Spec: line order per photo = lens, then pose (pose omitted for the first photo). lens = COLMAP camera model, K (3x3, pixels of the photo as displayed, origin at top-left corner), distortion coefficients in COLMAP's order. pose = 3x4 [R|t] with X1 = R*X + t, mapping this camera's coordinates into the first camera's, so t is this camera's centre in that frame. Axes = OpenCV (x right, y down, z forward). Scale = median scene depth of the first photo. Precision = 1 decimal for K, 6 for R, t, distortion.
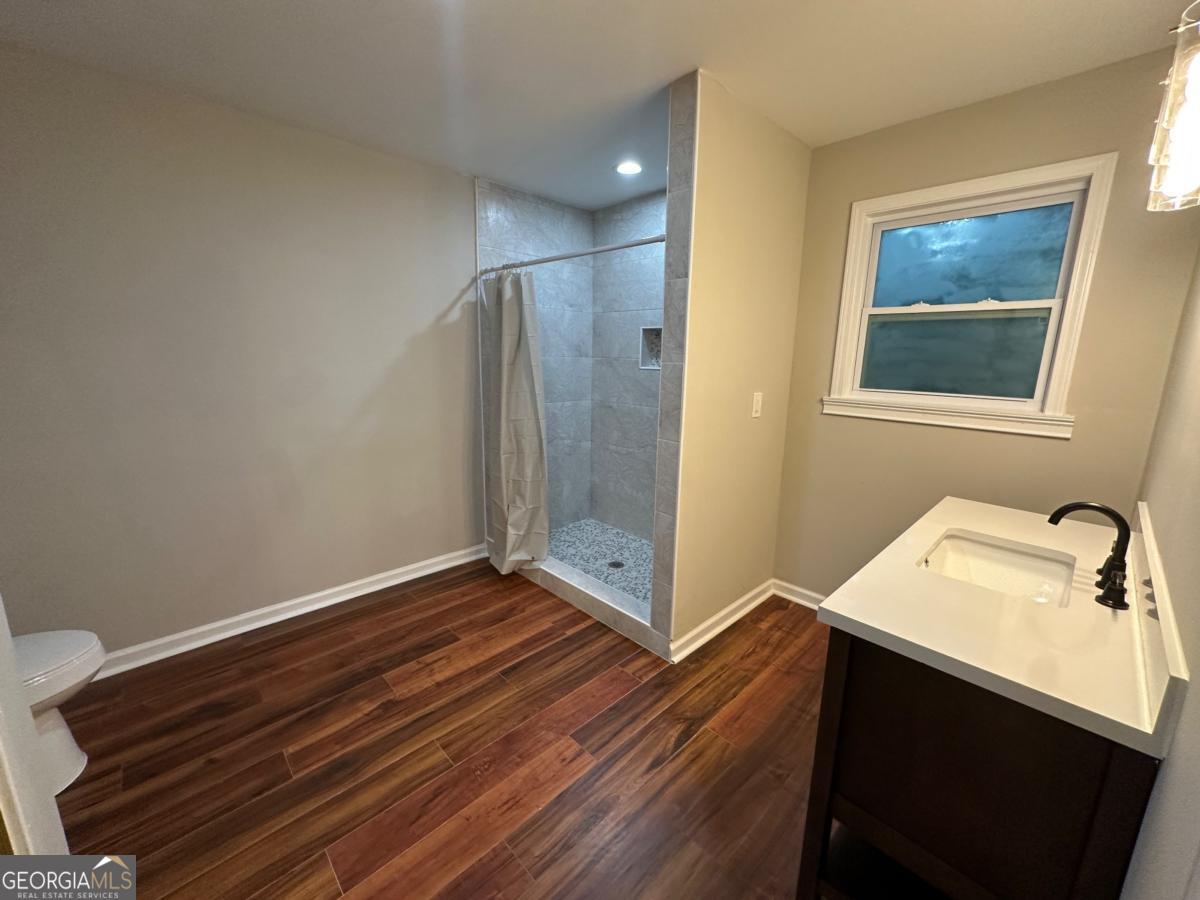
lens RADIAL K [[479.5, 0, 598.5], [0, 479.5, 451.5], [0, 0, 1]] dist [-0.001719, 0.000168]
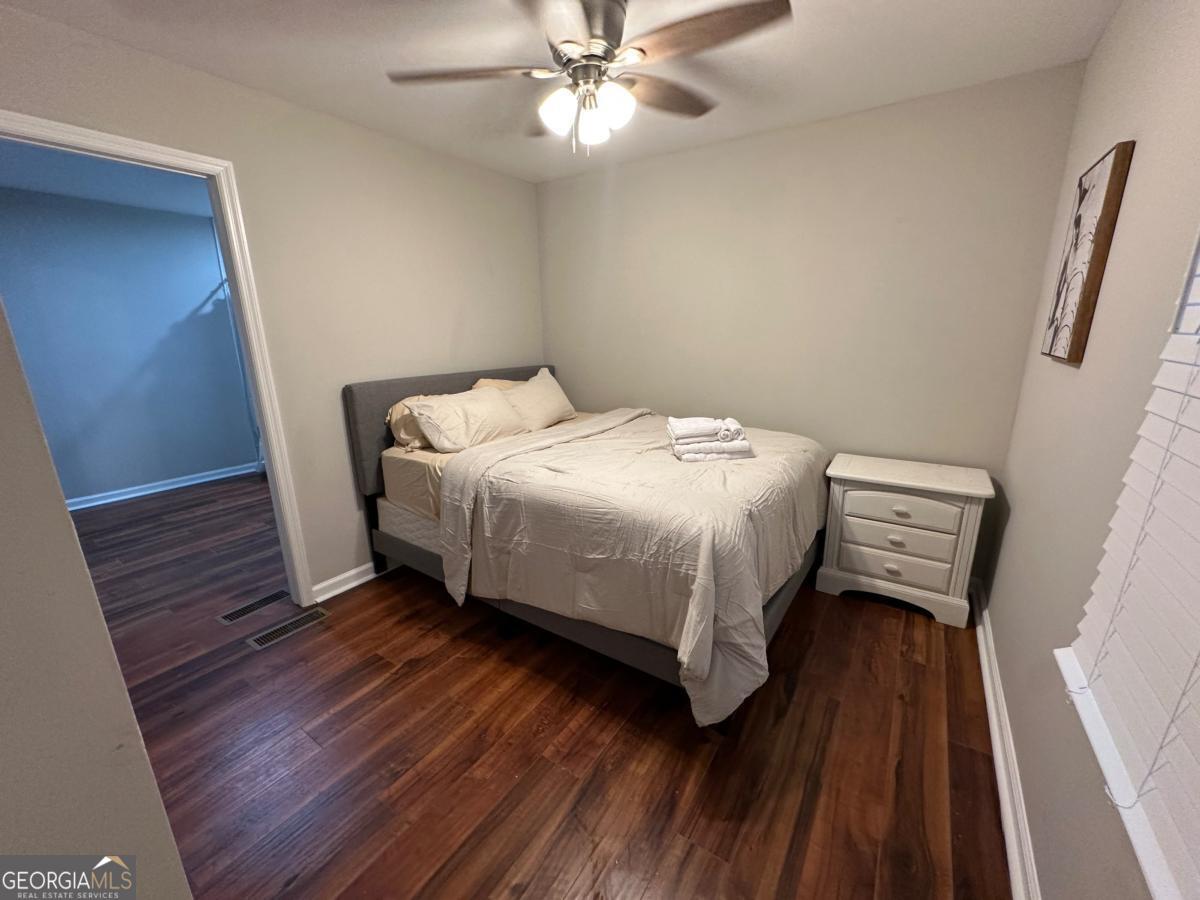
lens RADIAL K [[479.5, 0, 598.5], [0, 479.5, 451.5], [0, 0, 1]] dist [-0.001719, 0.000168]
pose [[0.978144, -0.080745, 0.191612, 0.602536], [0.072285, 0.996092, 0.050750, 0.187126], [-0.194961, -0.035790, 0.980158, -0.776720]]
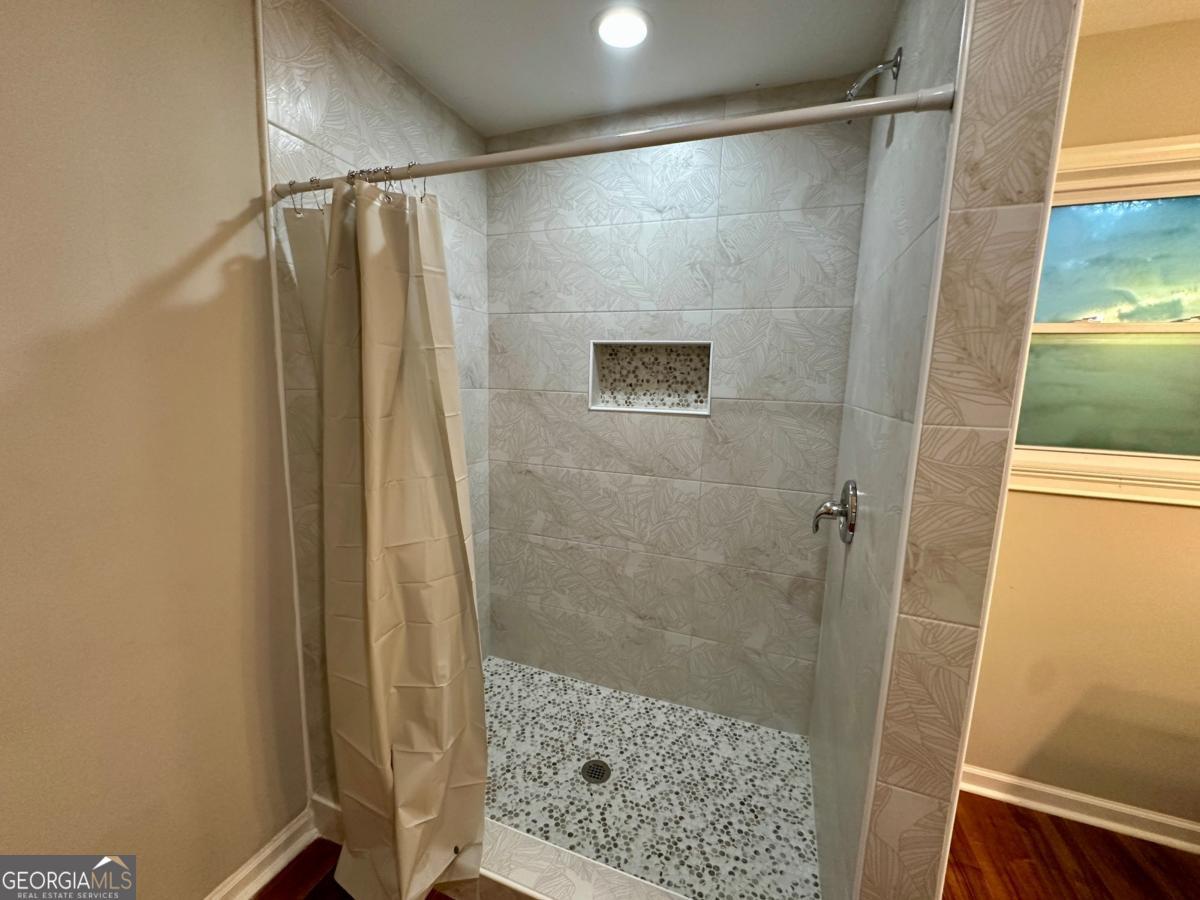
lens RADIAL K [[479.5, 0, 598.5], [0, 479.5, 451.5], [0, 0, 1]] dist [-0.001719, 0.000168]
pose [[0.902487, -0.056351, 0.427016, -0.191161], [0.074212, 0.996922, -0.025286, -0.123865], [-0.424277, 0.054510, 0.903891, 0.542787]]
